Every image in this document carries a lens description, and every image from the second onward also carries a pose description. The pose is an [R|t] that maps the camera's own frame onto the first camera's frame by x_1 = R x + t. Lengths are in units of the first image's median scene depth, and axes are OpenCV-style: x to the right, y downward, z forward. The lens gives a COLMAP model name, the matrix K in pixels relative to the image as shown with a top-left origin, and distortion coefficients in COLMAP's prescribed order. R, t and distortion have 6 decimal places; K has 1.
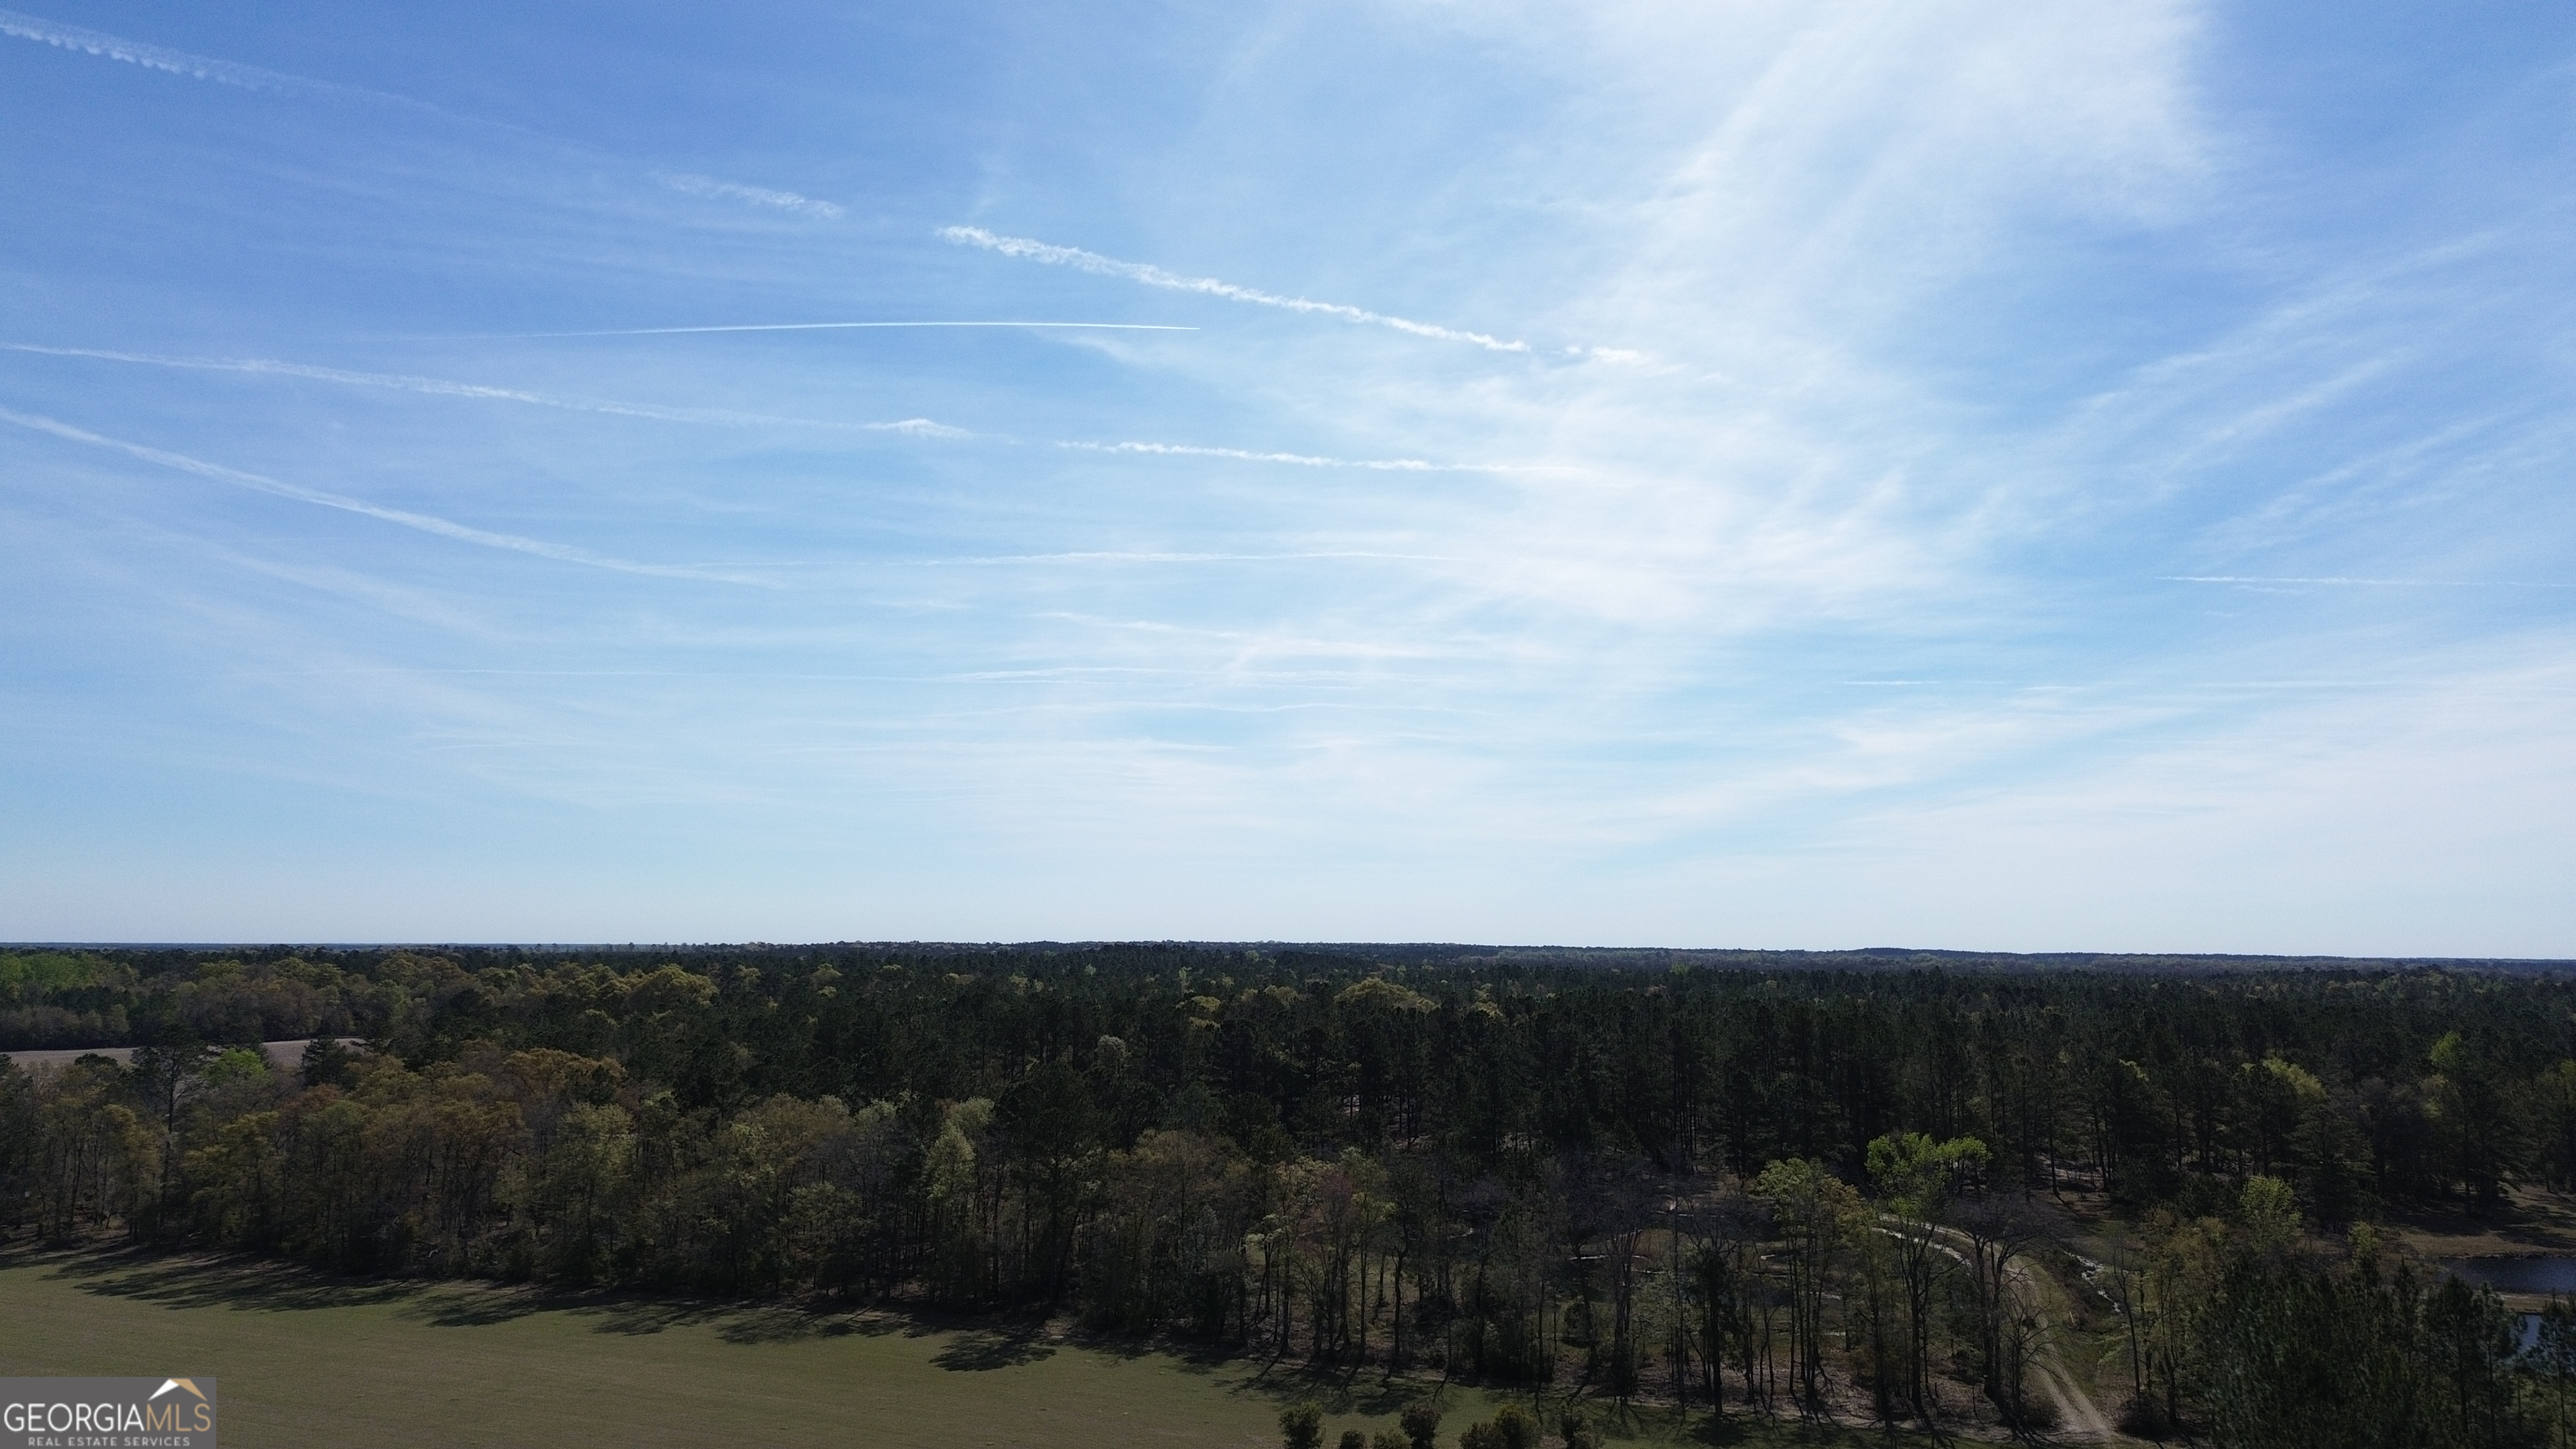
lens RADIAL K [[1826.1, 0, 1286.3], [0, 1826.1, 725.1], [0, 0, 1]] dist [0.070648, -0.064390]
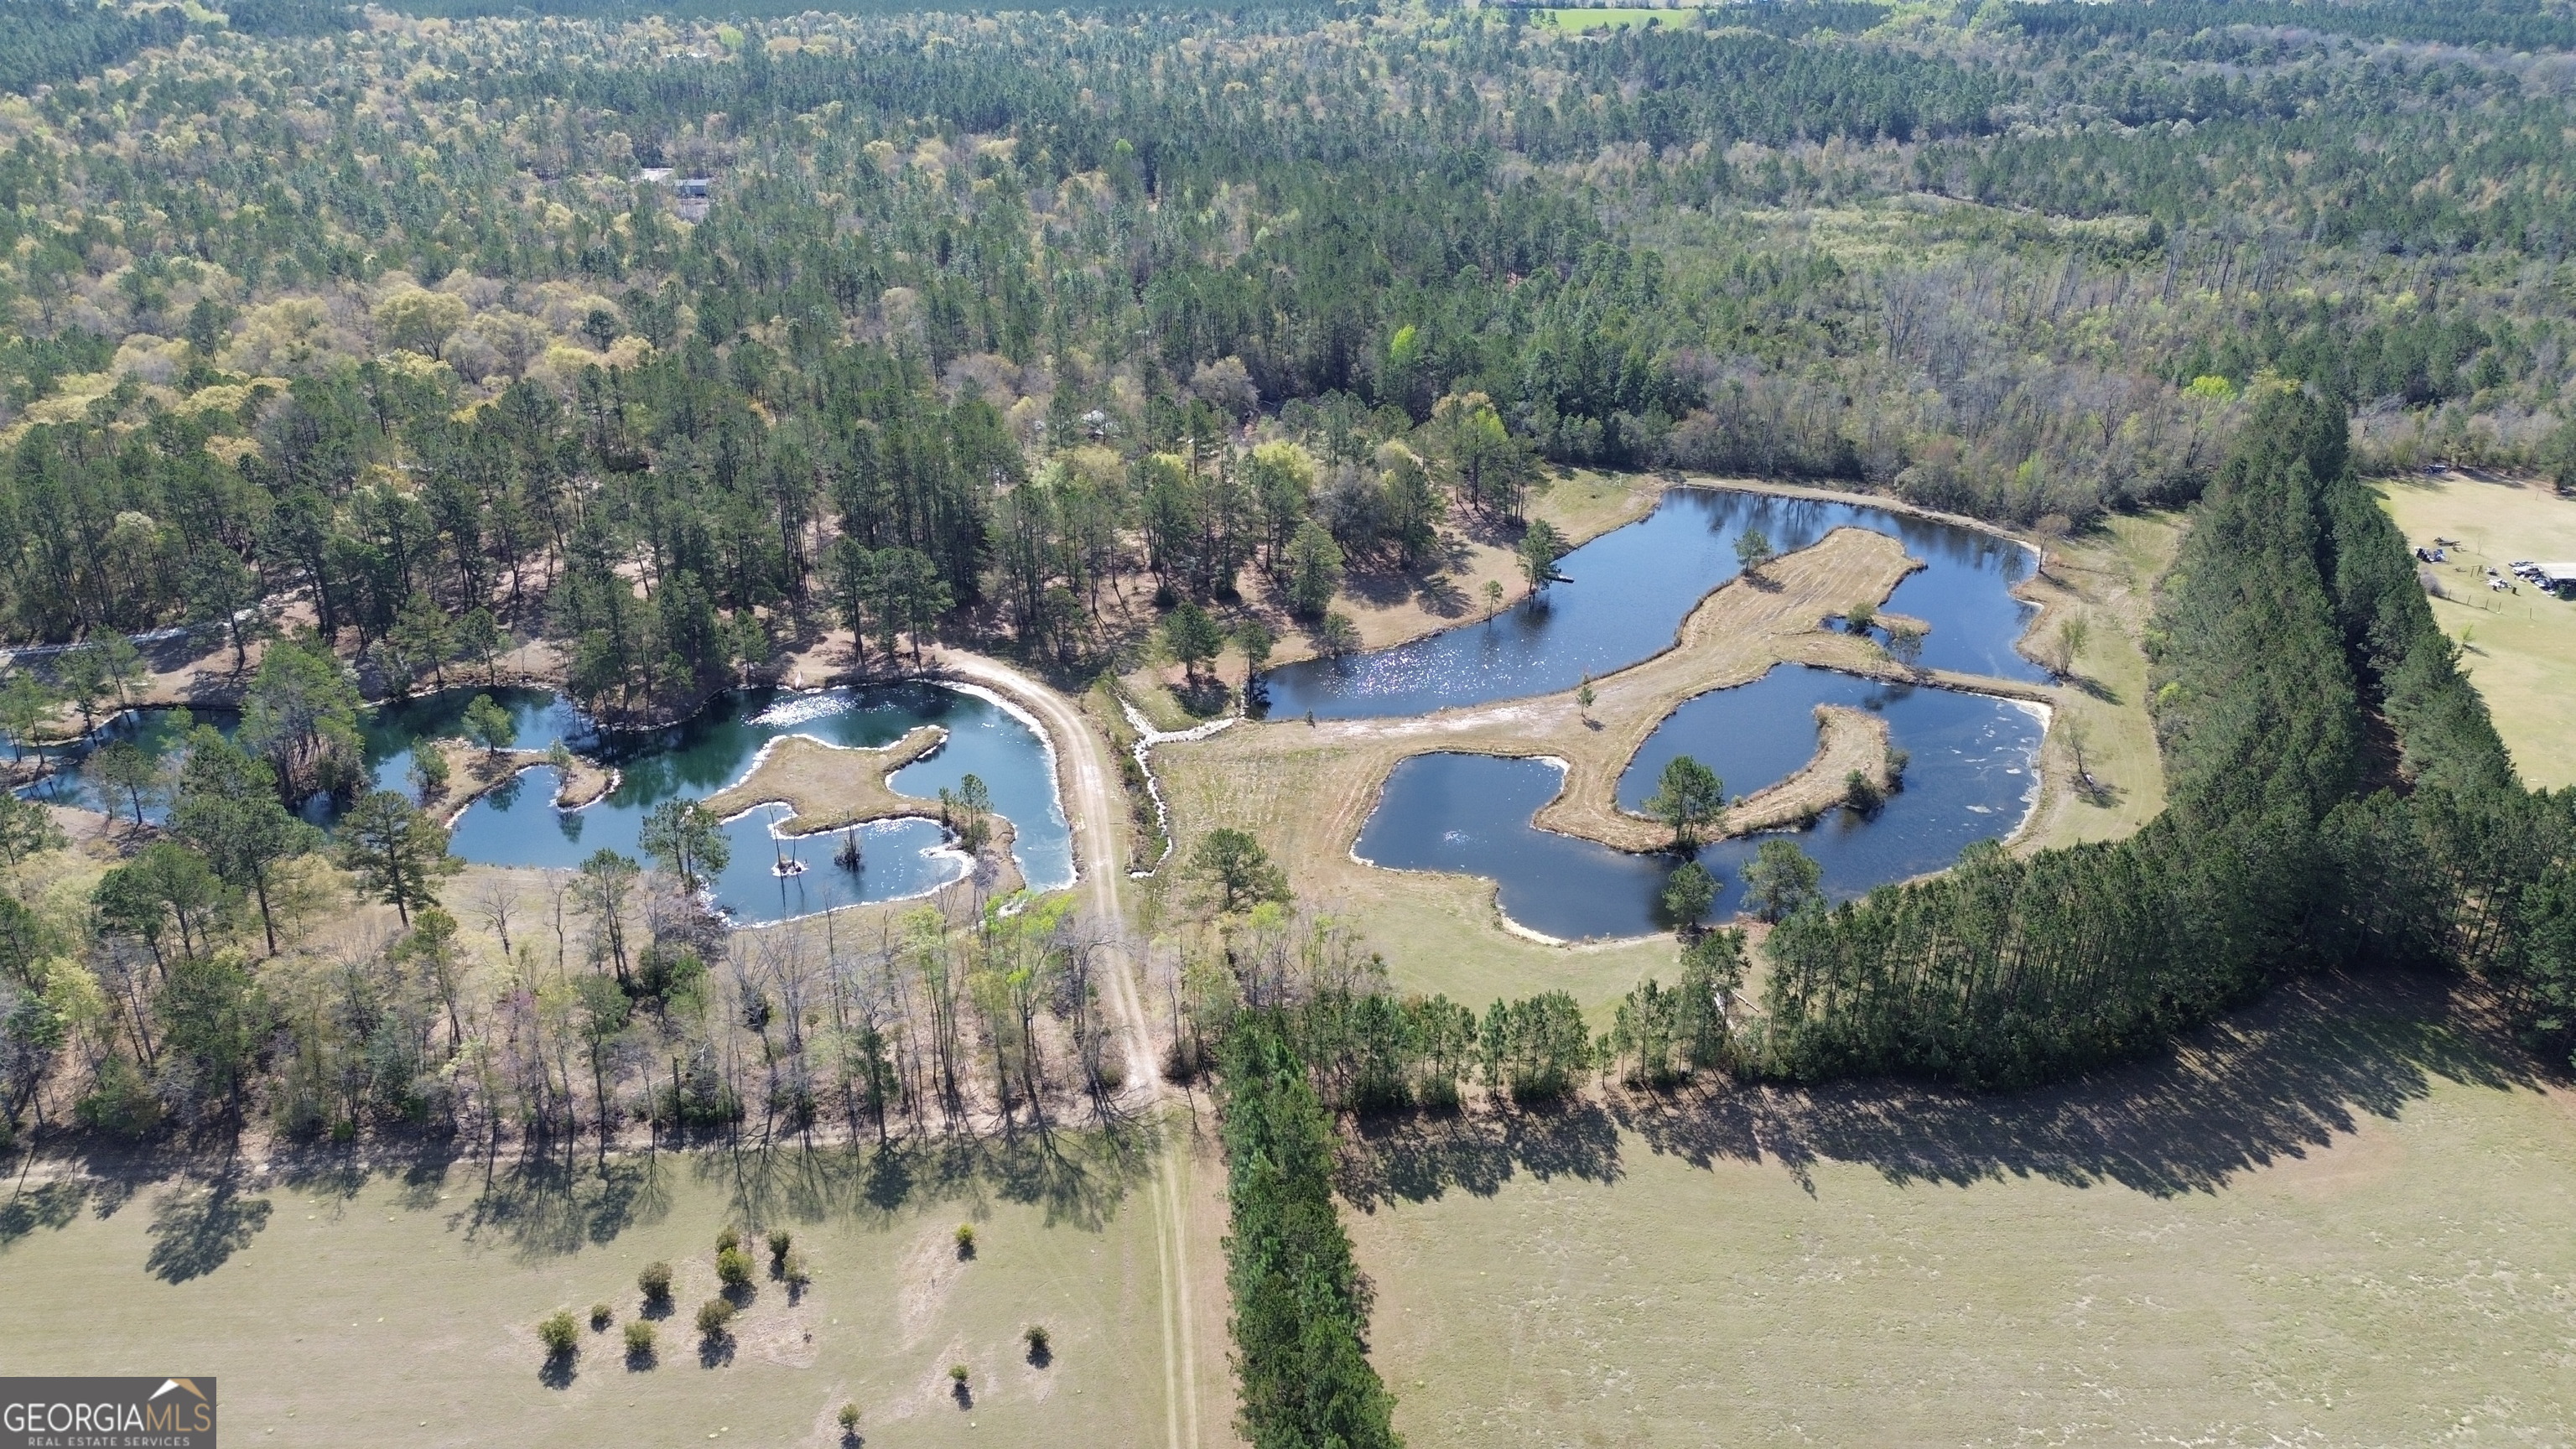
lens RADIAL K [[1826.1, 0, 1289.1], [0, 1826.1, 720.7], [0, 0, 1]] dist [0.070648, -0.064390]
pose [[0.884223, -0.199385, 0.422368, -0.000270], [-0.060382, 0.847916, 0.526681, -0.316917], [-0.463145, -0.491207, 0.737707, 0.033642]]
